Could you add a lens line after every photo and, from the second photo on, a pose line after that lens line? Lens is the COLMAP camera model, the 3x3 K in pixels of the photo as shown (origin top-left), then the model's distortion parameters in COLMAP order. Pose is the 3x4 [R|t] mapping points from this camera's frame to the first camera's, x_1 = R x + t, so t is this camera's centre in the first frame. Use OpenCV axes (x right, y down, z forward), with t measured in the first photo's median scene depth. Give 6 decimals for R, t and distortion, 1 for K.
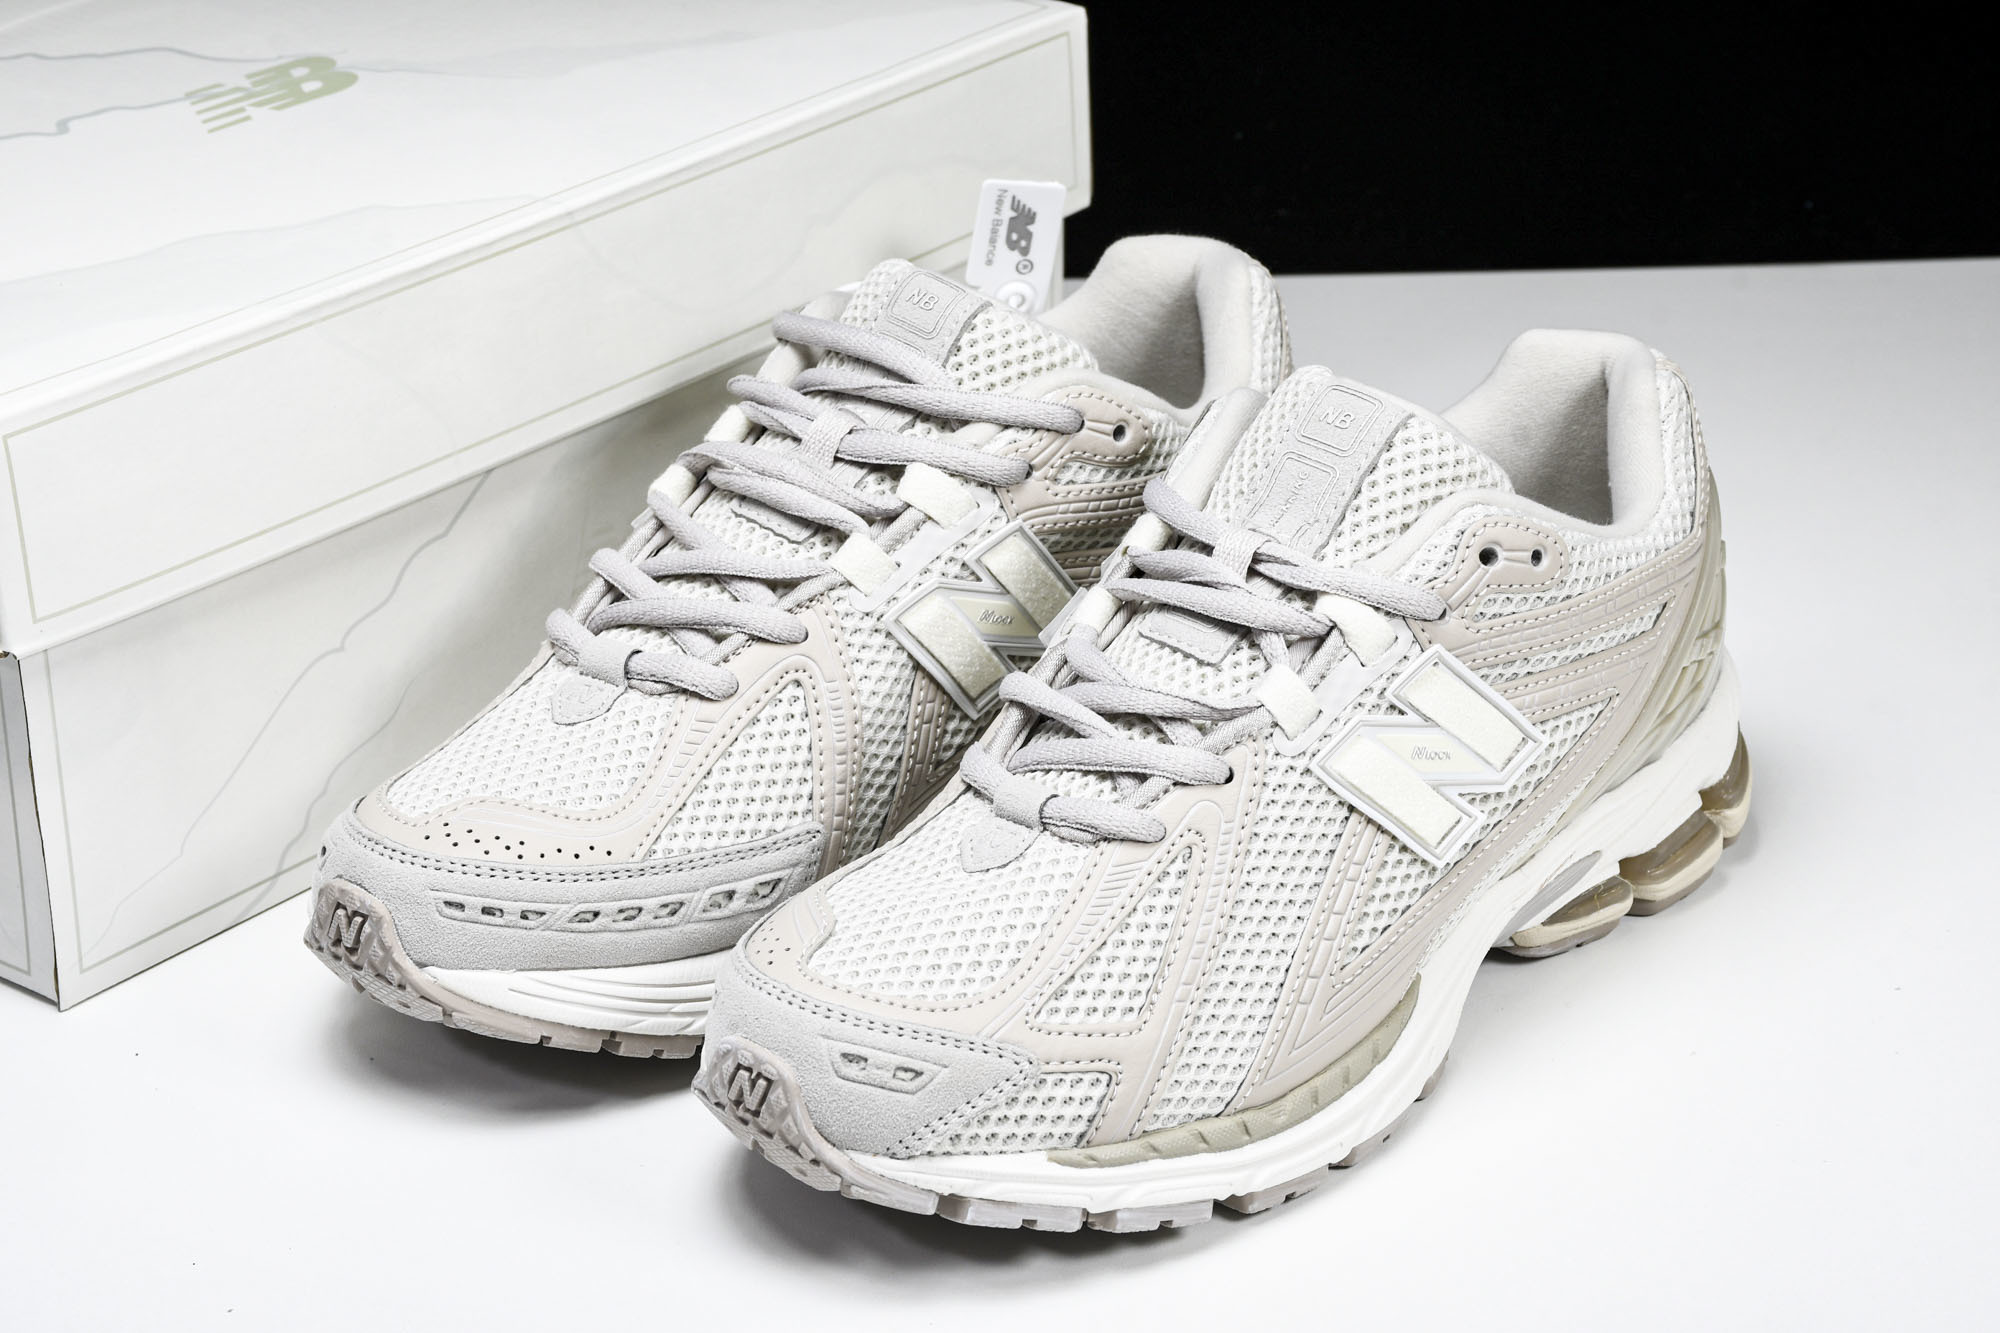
lens RADIAL K [[4160.0, 0, 985.5], [0, 4160.0, 672.4], [0, 0, 1]] dist [0.284016, 0.000000]
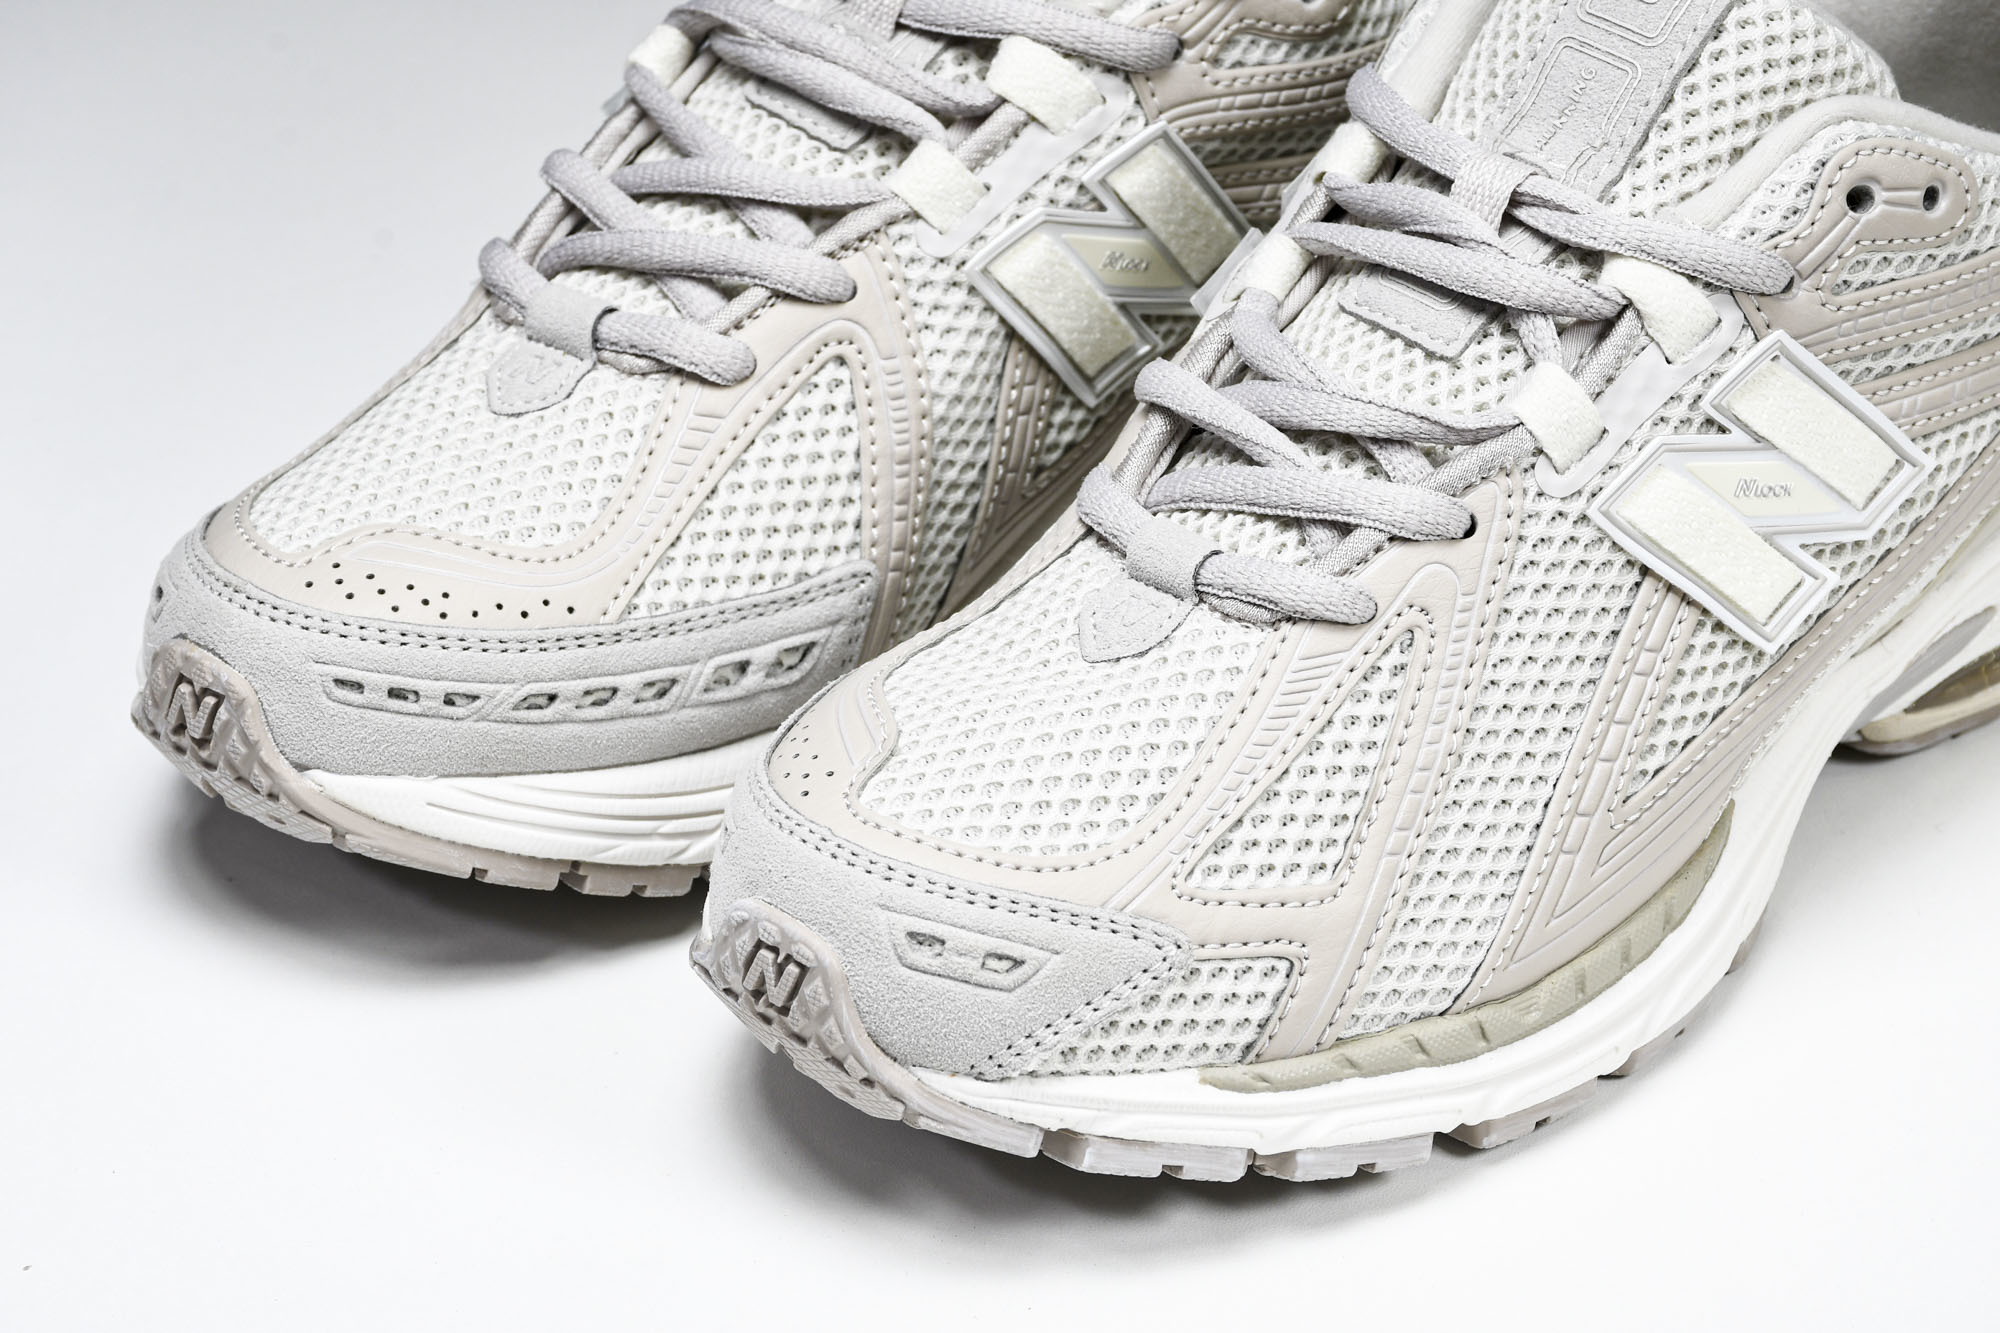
lens RADIAL K [[5358.8, 0, 981.6], [0, 5358.8, 669.1], [0, 0, 1]] dist [0.544868, 0.000000]
pose [[0.999871, 0.015198, -0.005237, -0.016962], [-0.014519, 0.993645, 0.111617, -0.048966], [0.006900, -0.111526, 0.993738, 0.107672]]
